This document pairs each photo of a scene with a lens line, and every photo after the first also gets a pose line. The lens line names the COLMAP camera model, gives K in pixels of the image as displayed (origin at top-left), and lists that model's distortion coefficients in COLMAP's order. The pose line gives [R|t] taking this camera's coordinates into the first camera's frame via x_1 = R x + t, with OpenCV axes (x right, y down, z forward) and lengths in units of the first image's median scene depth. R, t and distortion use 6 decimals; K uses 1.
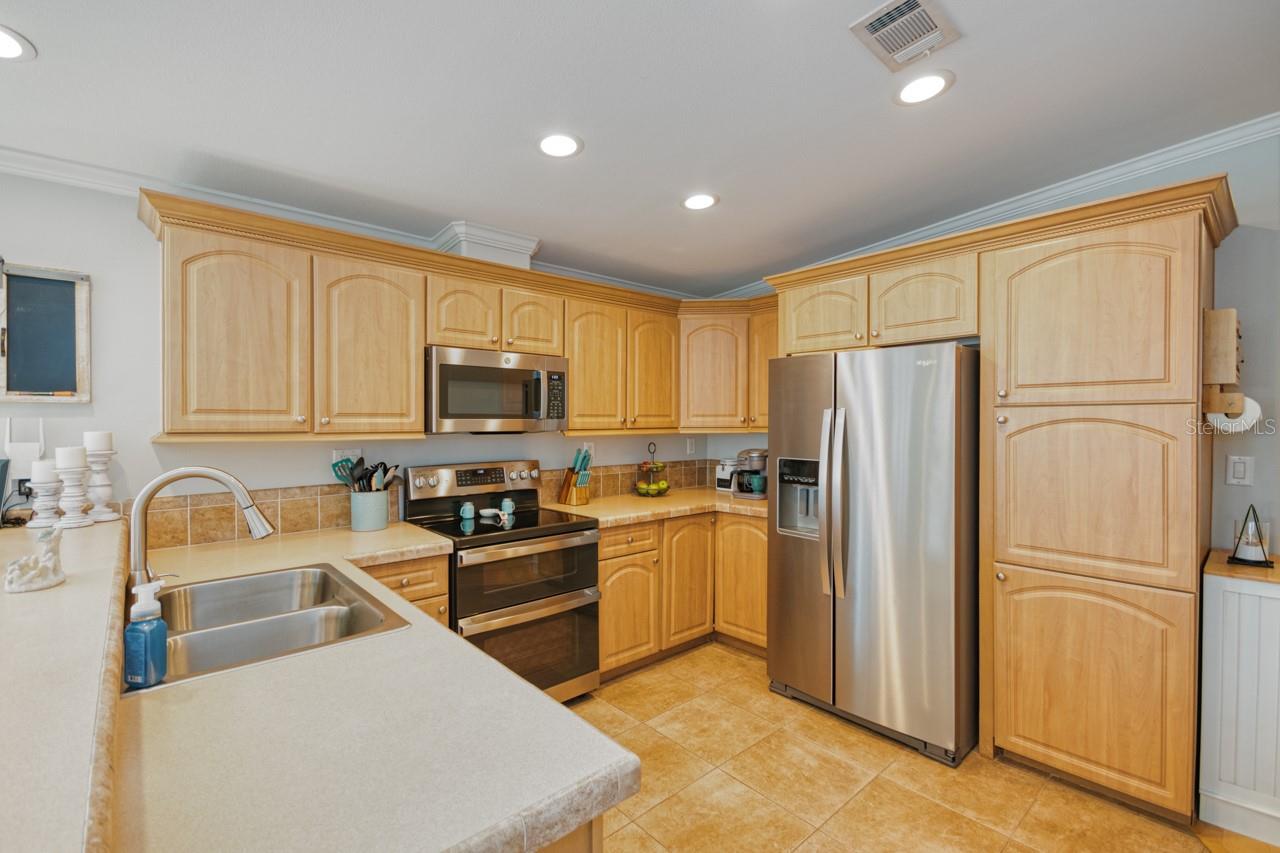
lens RADIAL K [[573.6, 0, 634.9], [0, 573.6, 423.0], [0, 0, 1]] dist [0.012408, -0.005832]
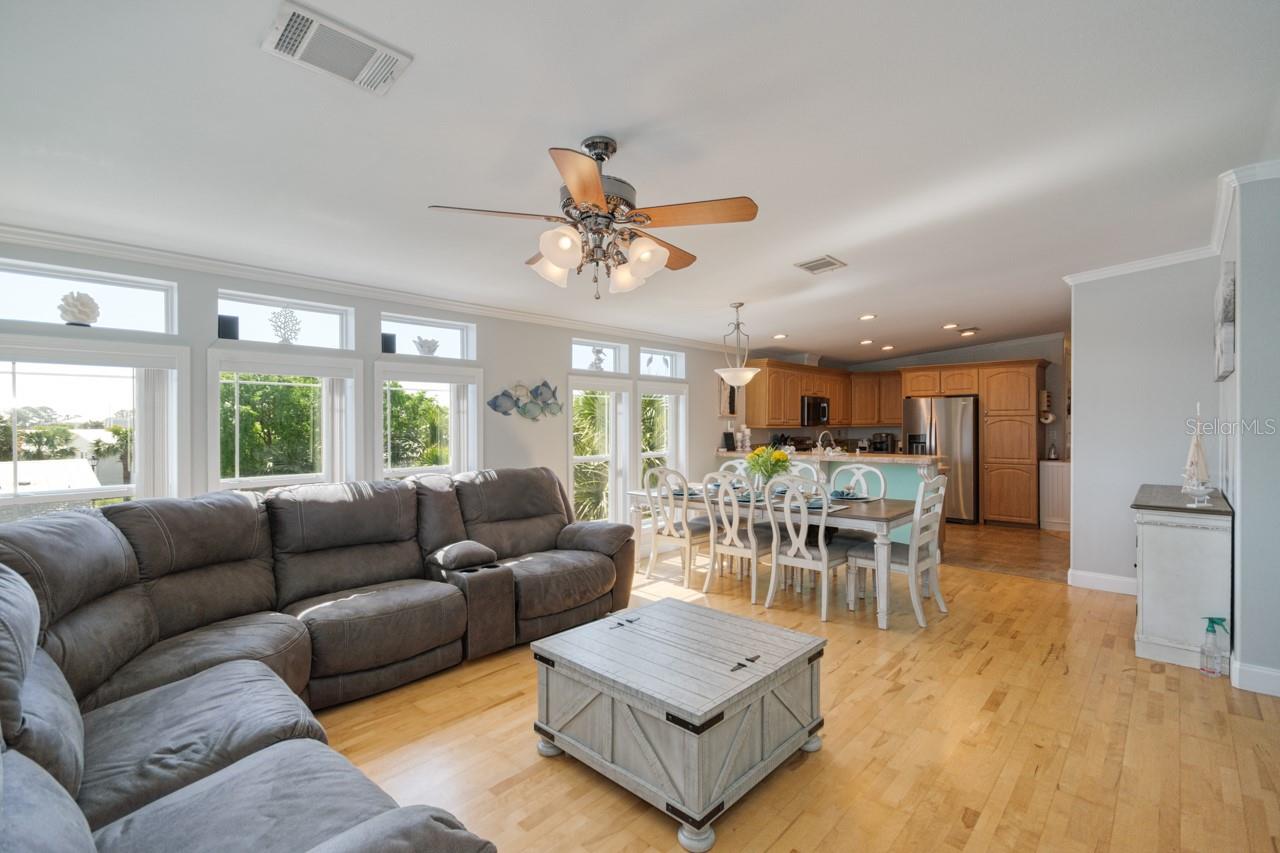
lens RADIAL K [[573.6, 0, 640.9], [0, 573.6, 423.5], [0, 0, 1]] dist [0.012408, -0.005832]
pose [[0.995824, -0.005154, 0.091152, -1.632667], [0.005595, 0.999974, -0.004582, 0.016775], [-0.091126, 0.005073, 0.995826, -2.107736]]
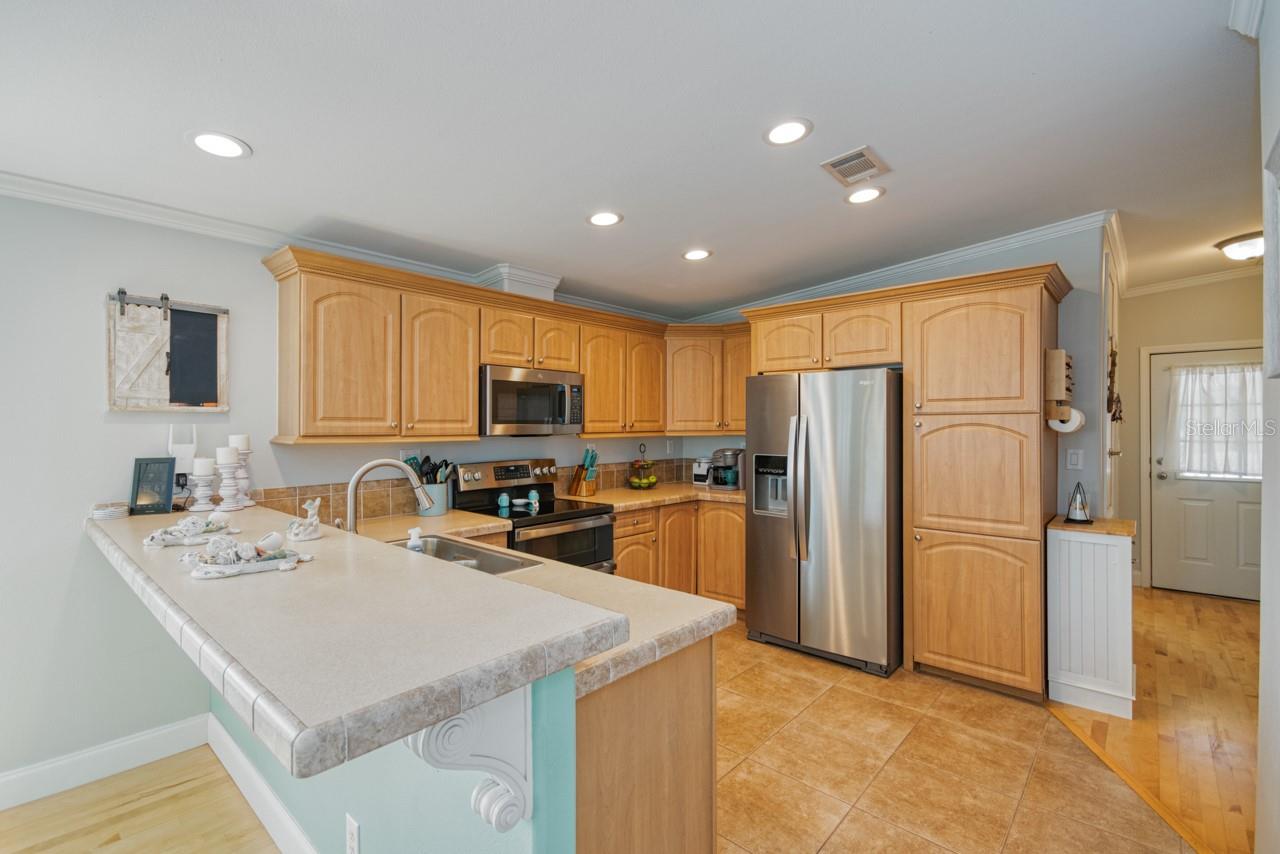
lens RADIAL K [[573.6, 0, 640.8], [0, 573.6, 422.9], [0, 0, 1]] dist [0.012408, -0.005832]
pose [[0.993398, -0.001385, 0.114707, -0.180853], [0.002273, 0.999968, -0.007610, -0.000048], [-0.114692, 0.007820, 0.993370, -0.293420]]
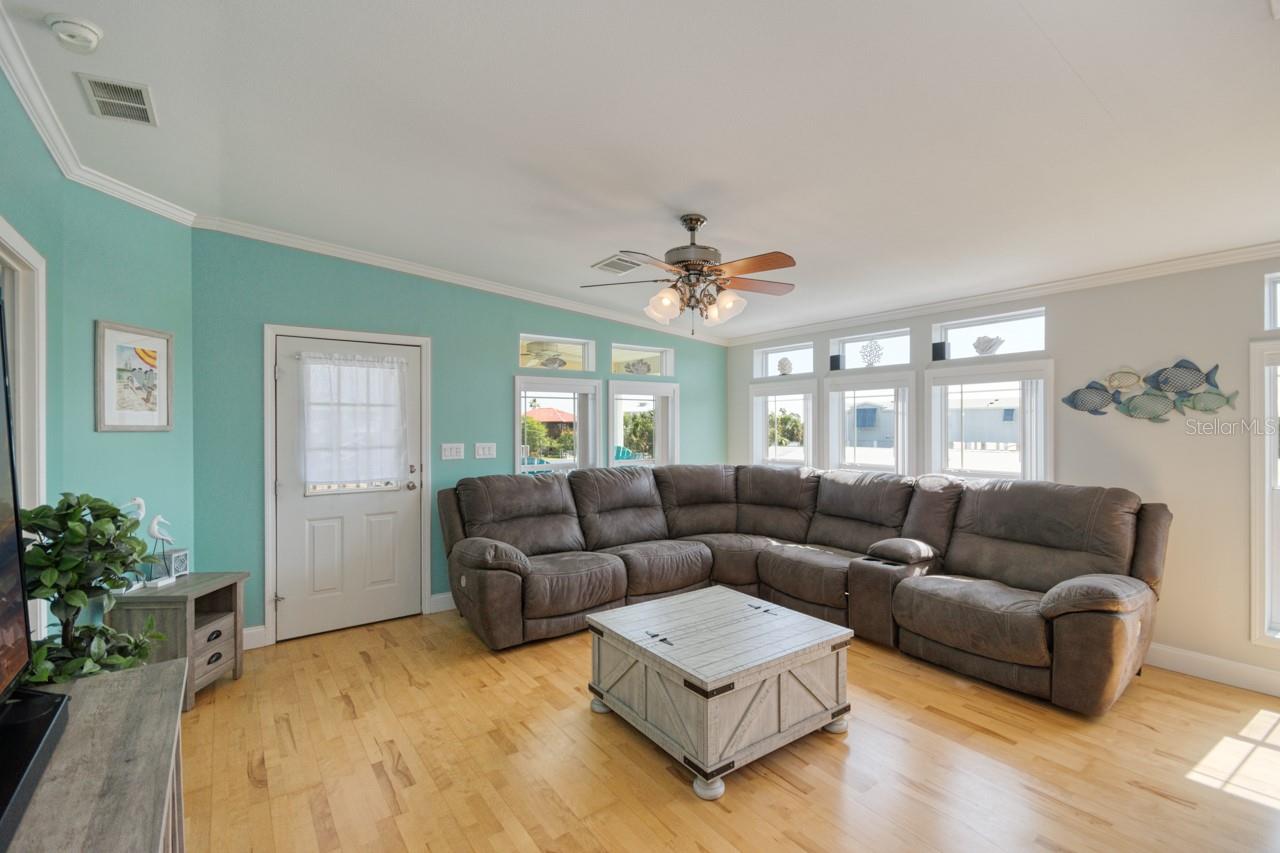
lens RADIAL K [[573.6, 0, 650.1], [0, 573.6, 424.5], [0, 0, 1]] dist [0.012408, -0.005832]
pose [[-0.109432, -0.002641, -0.993991, -0.302281], [-0.002470, 0.999994, -0.002385, 0.008344], [0.993991, 0.002194, -0.109438, -1.081463]]
